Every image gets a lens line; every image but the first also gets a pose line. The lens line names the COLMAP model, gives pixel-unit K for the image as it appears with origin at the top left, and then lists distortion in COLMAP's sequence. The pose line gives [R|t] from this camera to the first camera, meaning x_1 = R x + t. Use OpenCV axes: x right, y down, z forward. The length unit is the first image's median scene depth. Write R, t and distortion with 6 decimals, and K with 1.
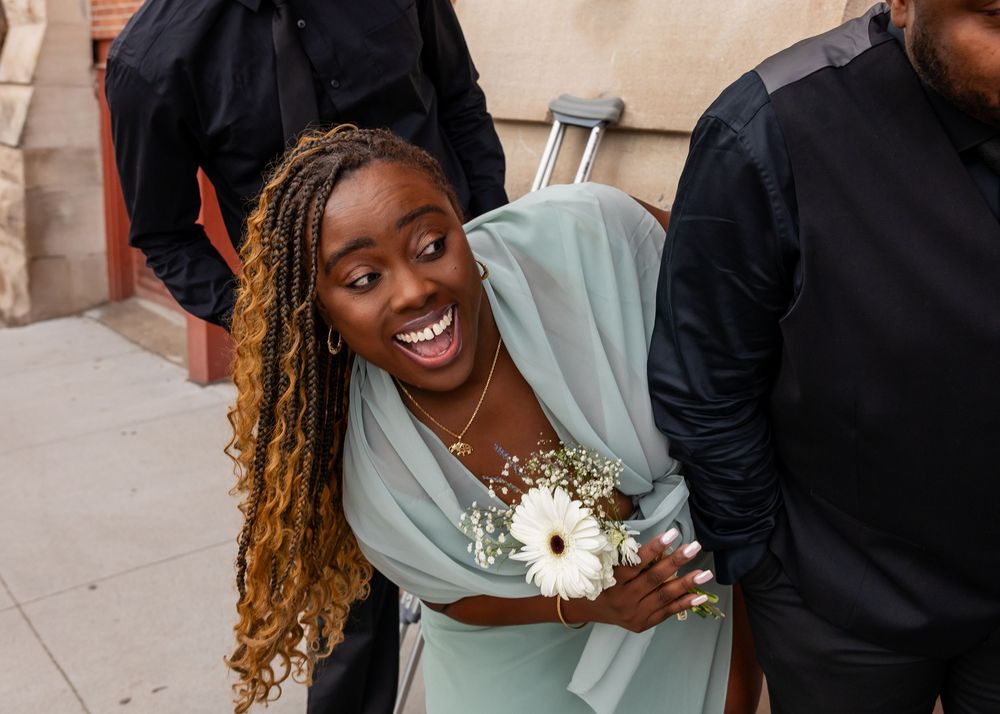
lens RADIAL K [[1003.6, 0, 489.1], [0, 1003.6, 277.5], [0, 0, 1]] dist [0.009337, 0.000000]
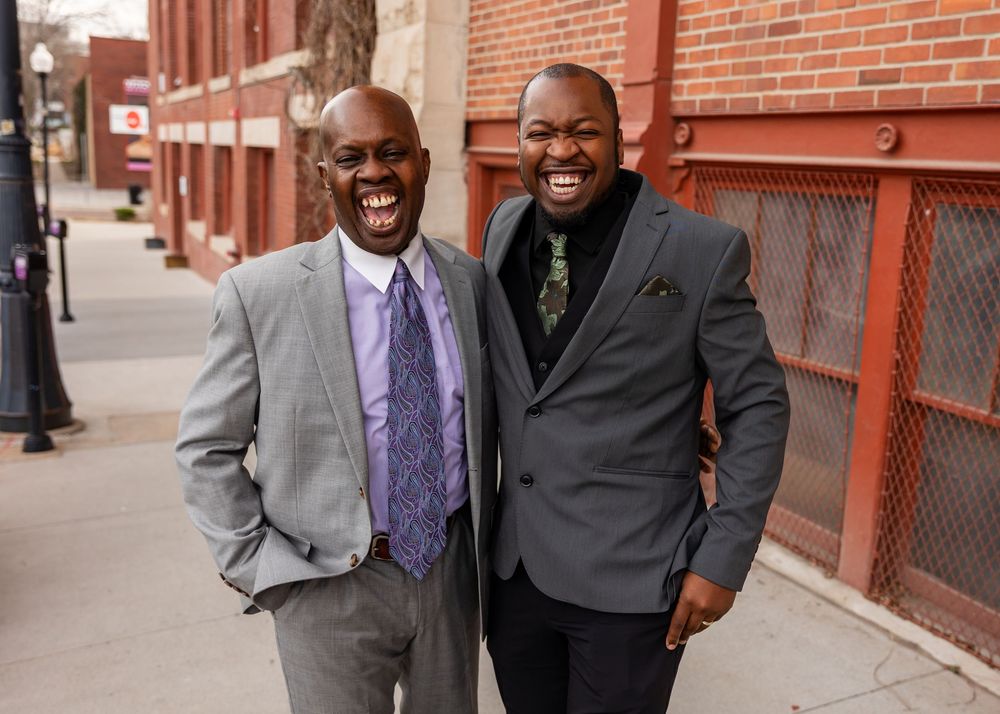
lens RADIAL K [[1001.2, 0, 575.7], [0, 1001.2, 368.5], [0, 0, 1]] dist [-0.005054, 0.000000]
pose [[0.985325, 0.051112, -0.162854, -0.128510], [-0.050546, 0.998693, 0.007624, -0.016224], [0.163031, 0.000719, 0.986621, 0.086480]]
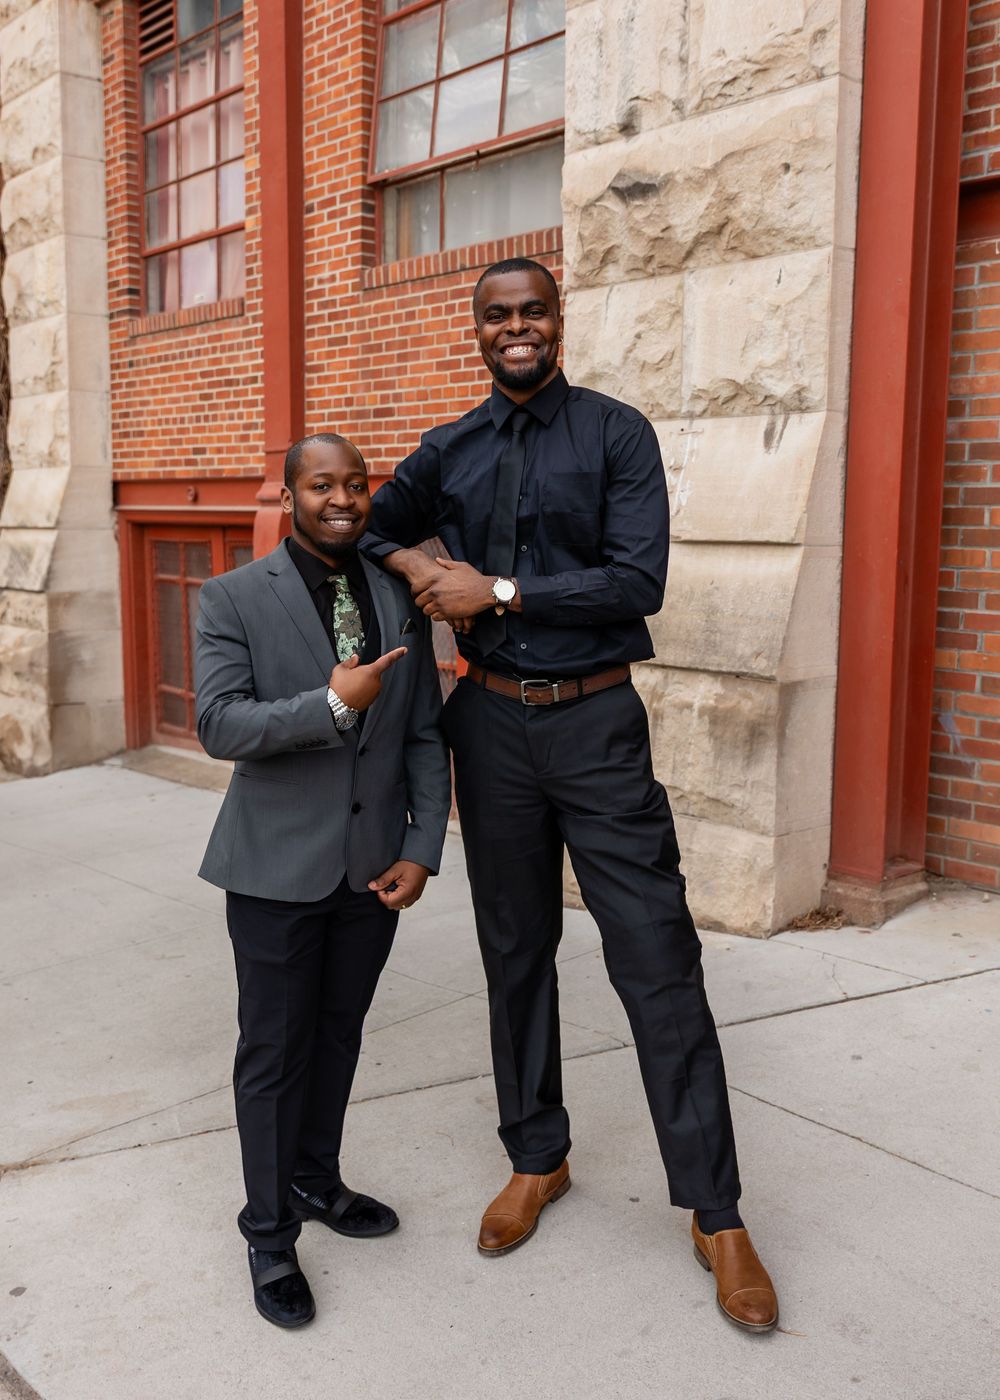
lens RADIAL K [[1365.6, 0, 496.7], [0, 1365.6, 698.4], [0, 0, 1]] dist [-0.013616, 0.000000]
pose [[0.998854, -0.030607, 0.036787, -0.075940], [0.032647, 0.997887, -0.056183, 0.063755], [-0.034990, 0.057320, 0.997743, -0.339263]]
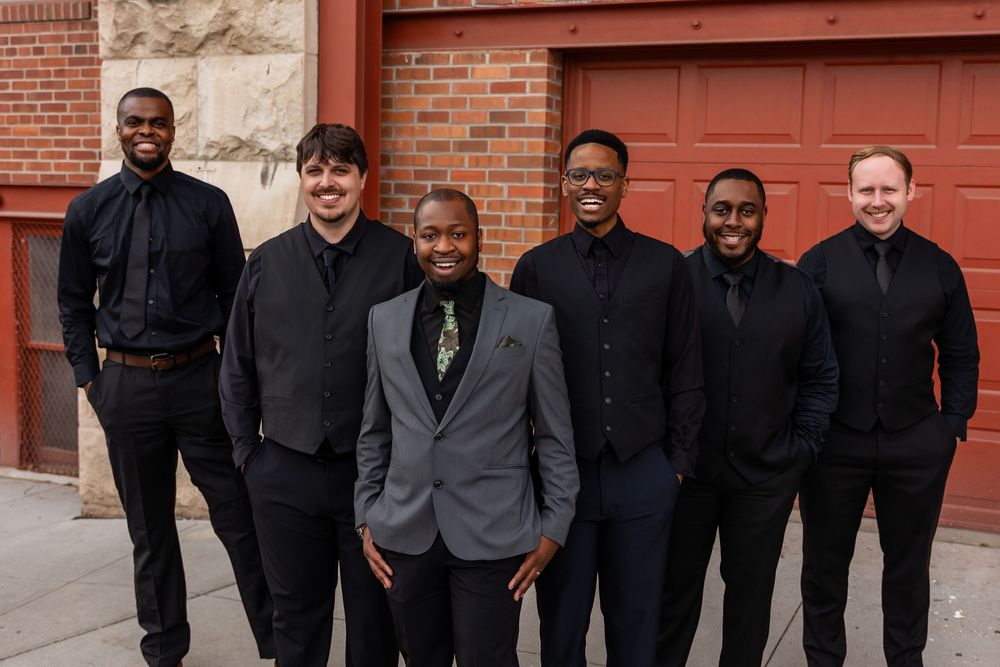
lens RADIAL K [[1214.6, 0, 502.4], [0, 1214.6, 325.3], [0, 0, 1]] dist [0.005558, 0.000000]
pose [[0.885520, -0.063478, 0.460245, -0.164064], [0.097008, 0.994050, -0.049543, 0.067260], [-0.454361, 0.088519, 0.886409, -0.510676]]
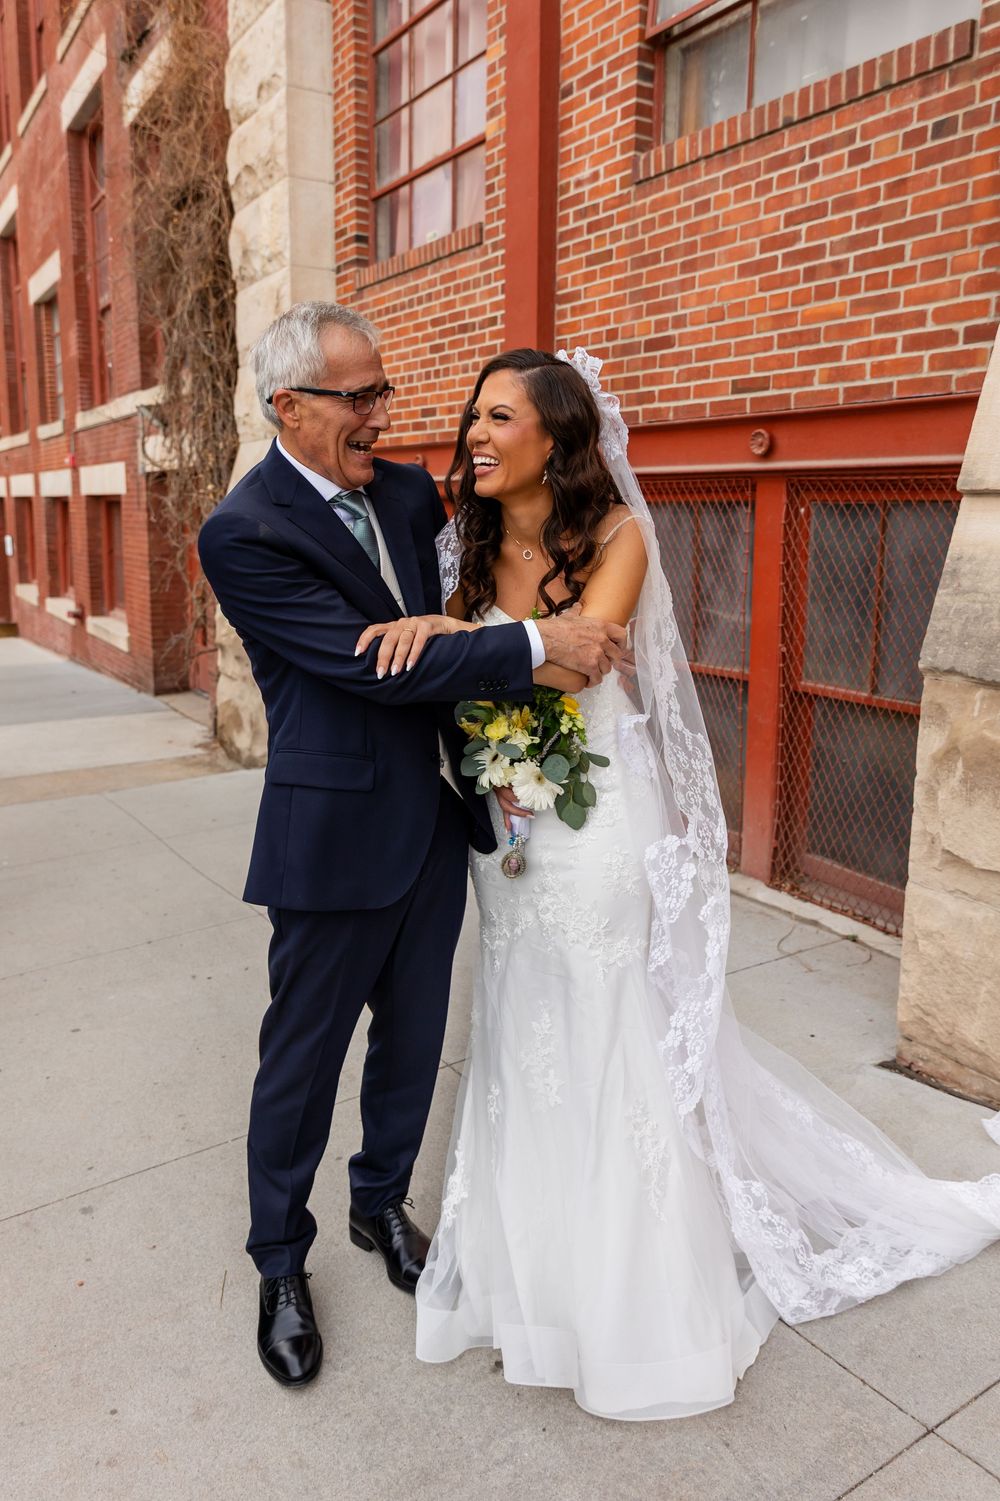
lens RADIAL K [[1117.6, 0, 521.9], [0, 1117.6, 702.8], [0, 0, 1]] dist [0.002707, 0.005536]
pose [[0.994798, -0.004471, -0.101767, -0.128513], [0.002197, 0.999746, -0.022446, 0.013660], [0.101842, 0.022105, 0.994555, 0.012131]]
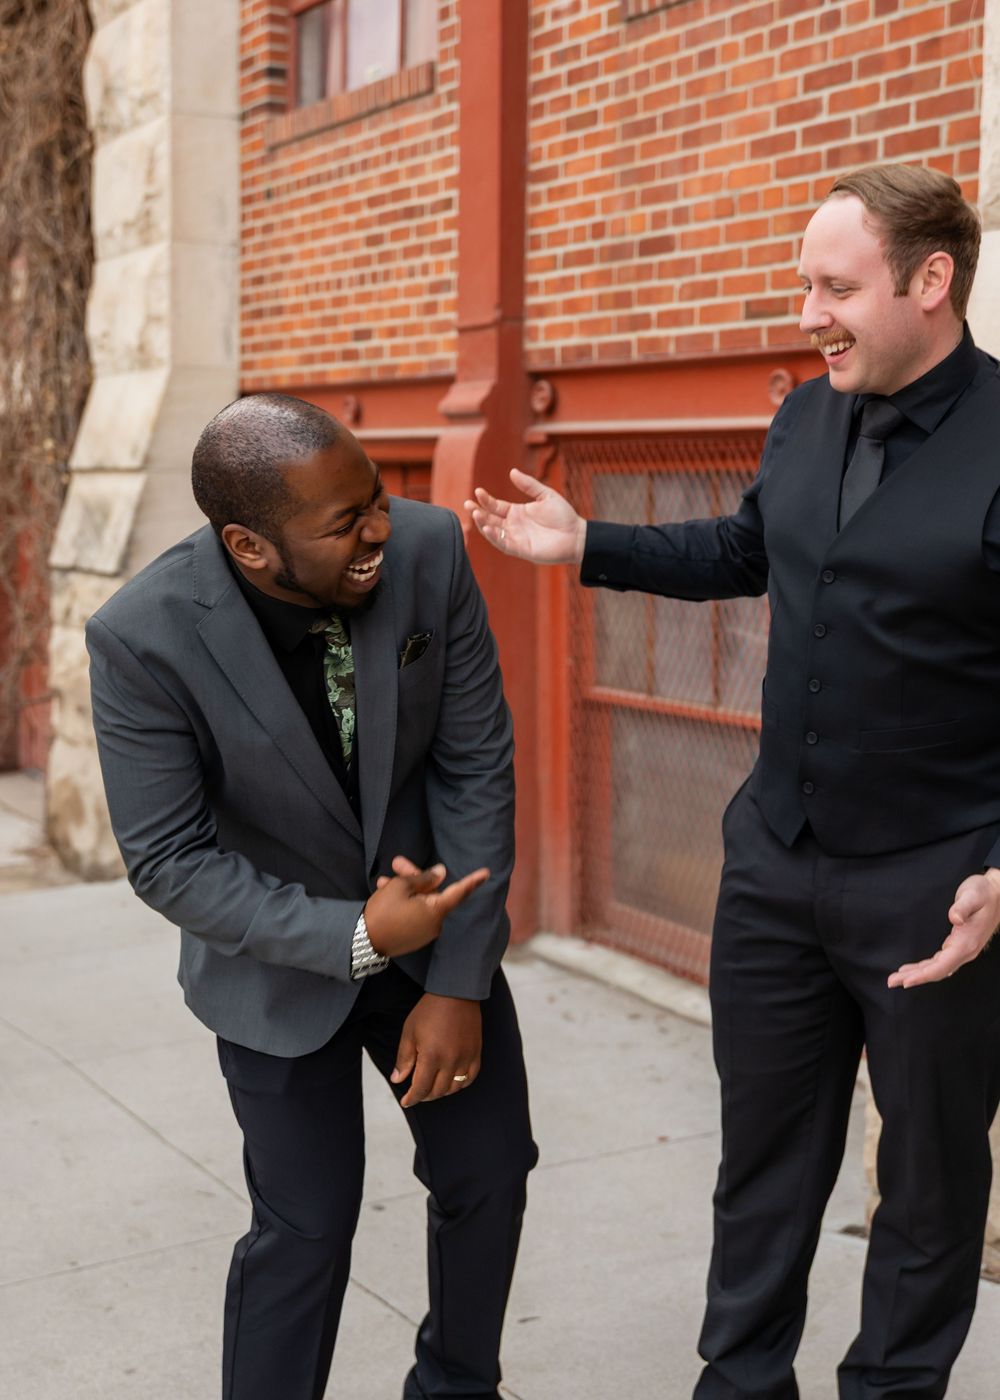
lens RADIAL K [[2046.9, 0, 474.0], [0, 2046.9, 670.6], [0, 0, 1]] dist [0.014526, 0.000000]
pose [[0.982579, -0.005991, -0.185748, -0.038265], [-0.012045, 0.995326, -0.095819, 0.039498], [0.185454, 0.096387, 0.977914, -0.134990]]
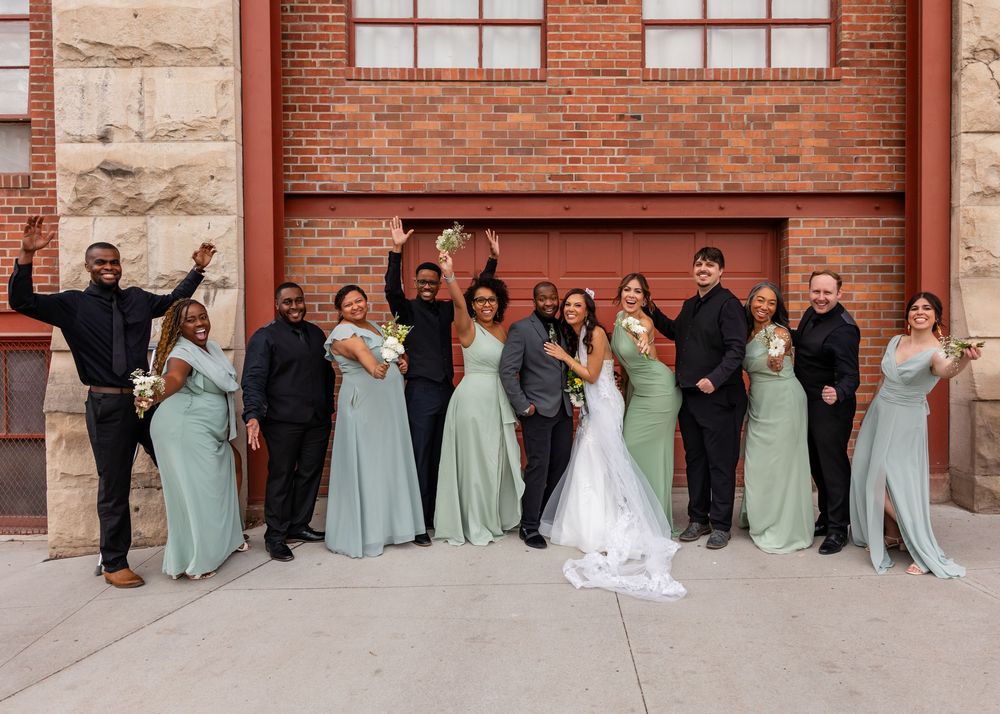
lens RADIAL K [[736.2, 0, 533.3], [0, 736.2, 356.3], [0, 0, 1]] dist [0.011407, -0.014698]
pose [[0.610013, -0.060773, 0.790057, -0.299707], [0.176869, 0.982342, -0.060999, 0.066760], [-0.772400, 0.176947, 0.609990, -0.396626]]
